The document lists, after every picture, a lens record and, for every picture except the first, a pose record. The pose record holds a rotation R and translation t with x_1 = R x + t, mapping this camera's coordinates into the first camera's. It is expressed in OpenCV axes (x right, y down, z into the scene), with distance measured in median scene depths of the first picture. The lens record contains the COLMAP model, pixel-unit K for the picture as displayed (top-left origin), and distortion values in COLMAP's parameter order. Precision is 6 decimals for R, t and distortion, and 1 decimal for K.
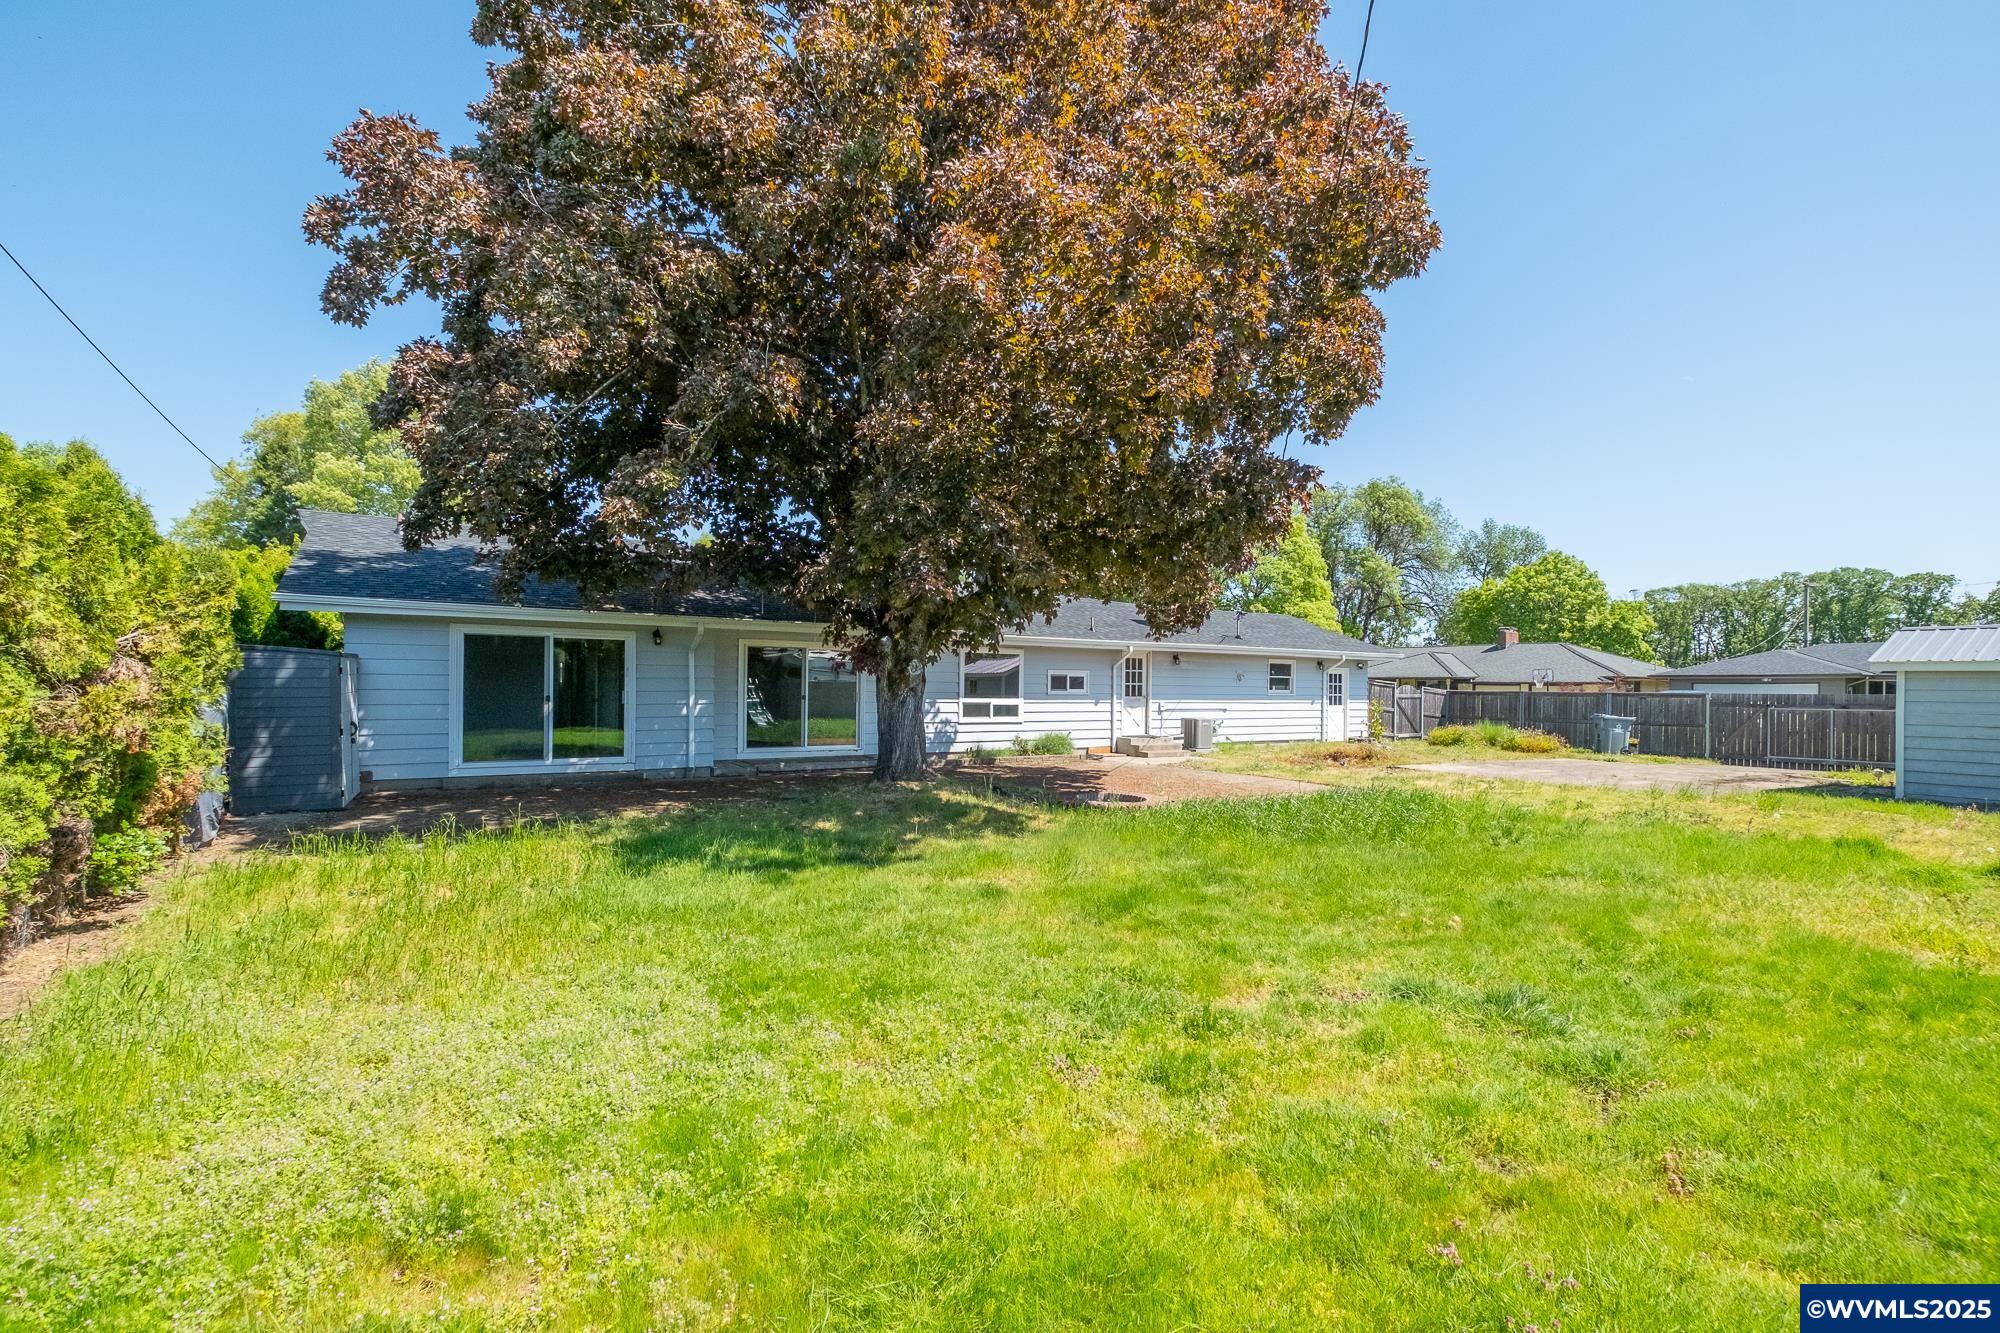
lens RADIAL K [[864.2, 0, 999.5], [0, 864.2, 671.0], [0, 0, 1]] dist [0.002843, -0.001095]
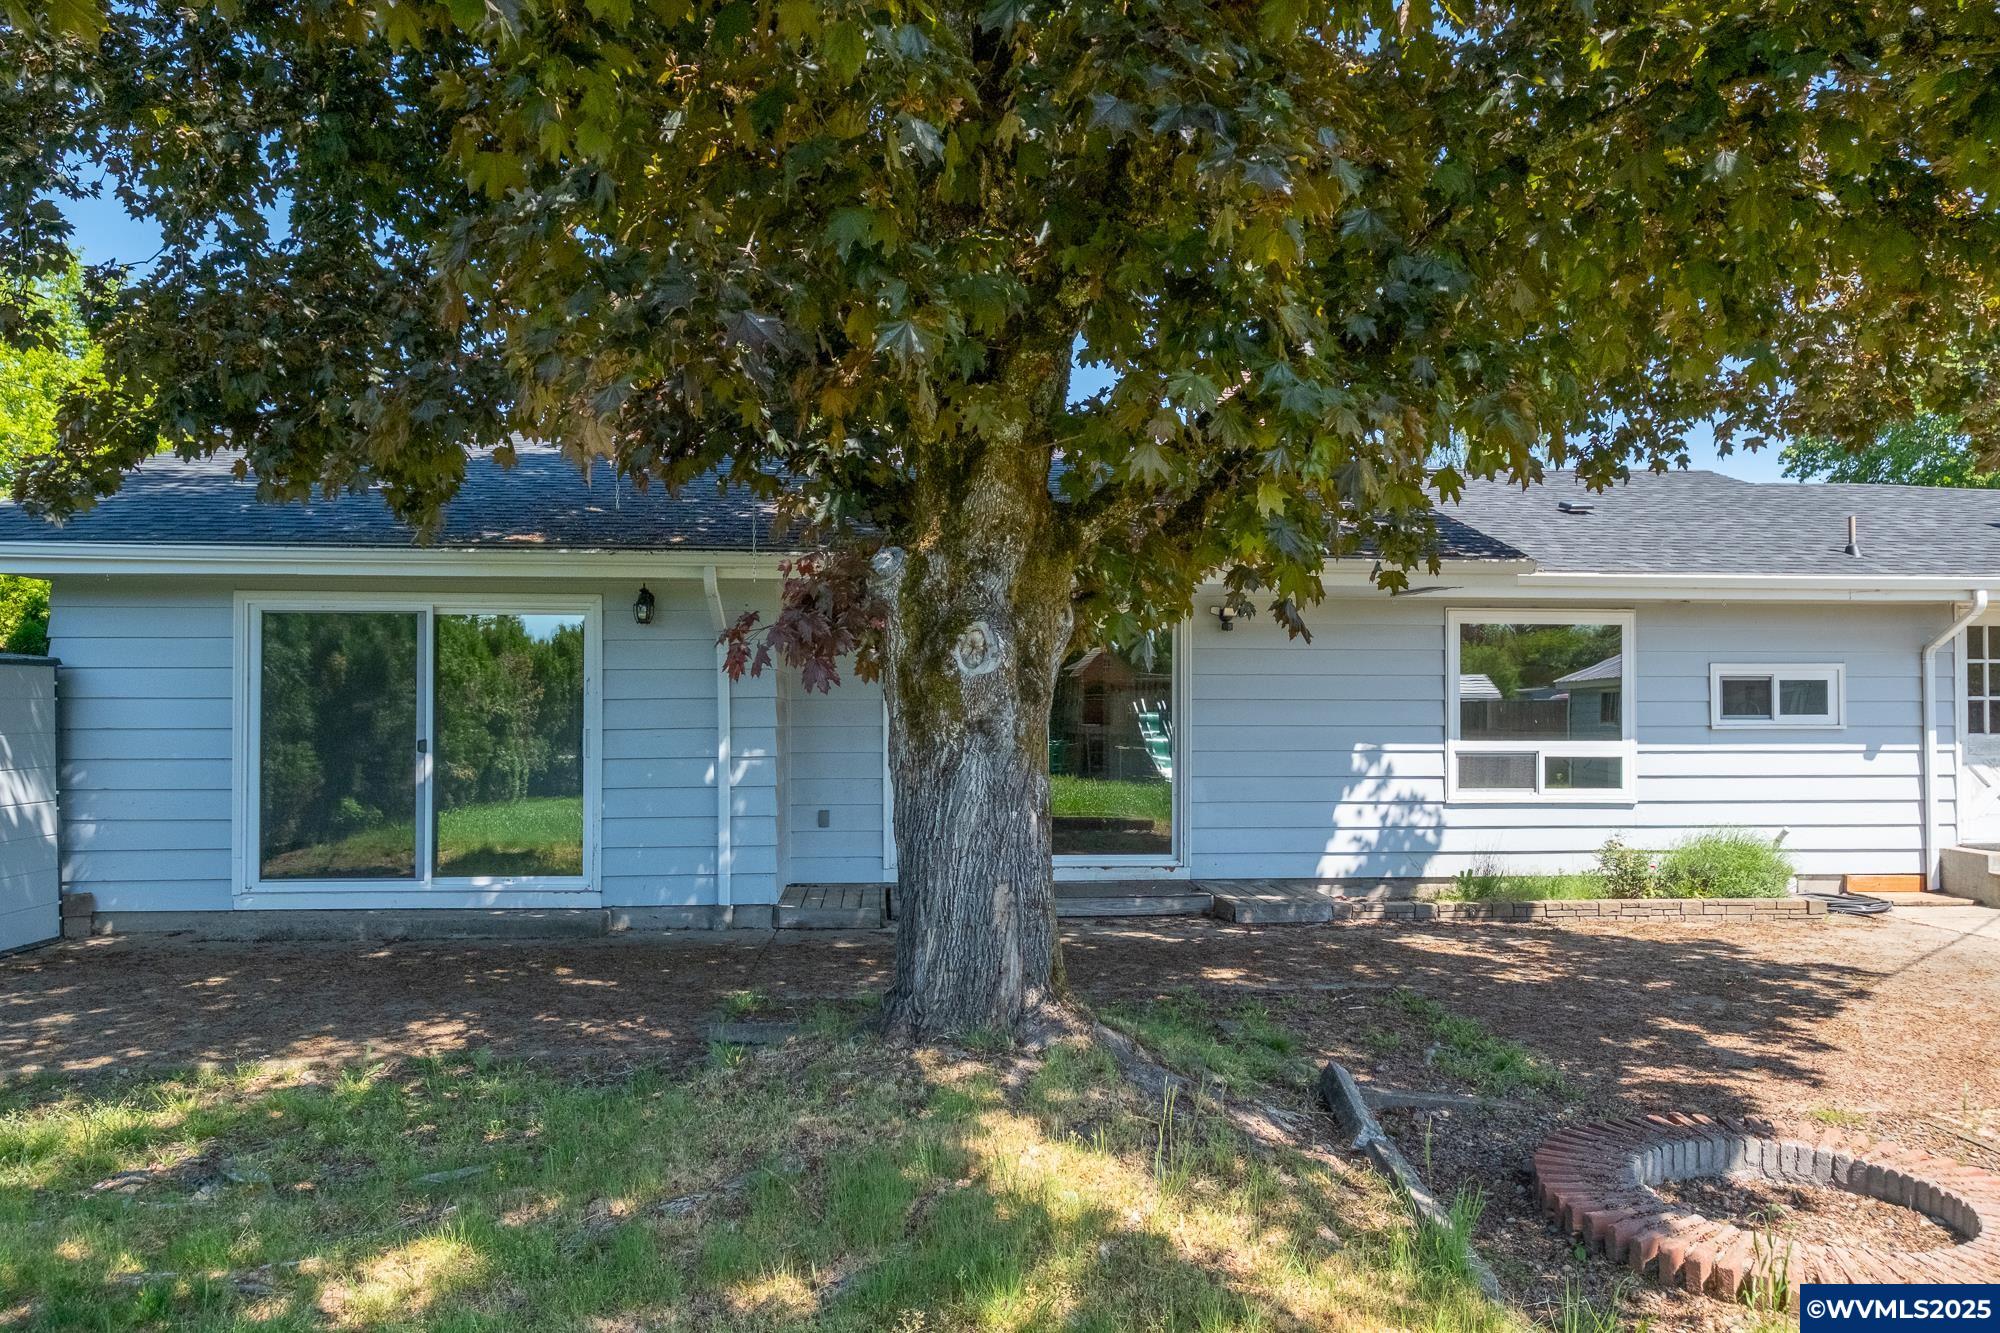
lens RADIAL K [[1403.3, 0, 1001.0], [0, 1403.3, 672.3], [0, 0, 1]] dist [-0.001351, -0.000758]
pose [[0.883195, -0.021926, -0.468494, 0.073879], [0.017635, 0.999753, -0.013544, 0.005723], [0.468675, 0.003700, 0.883363, 0.346245]]
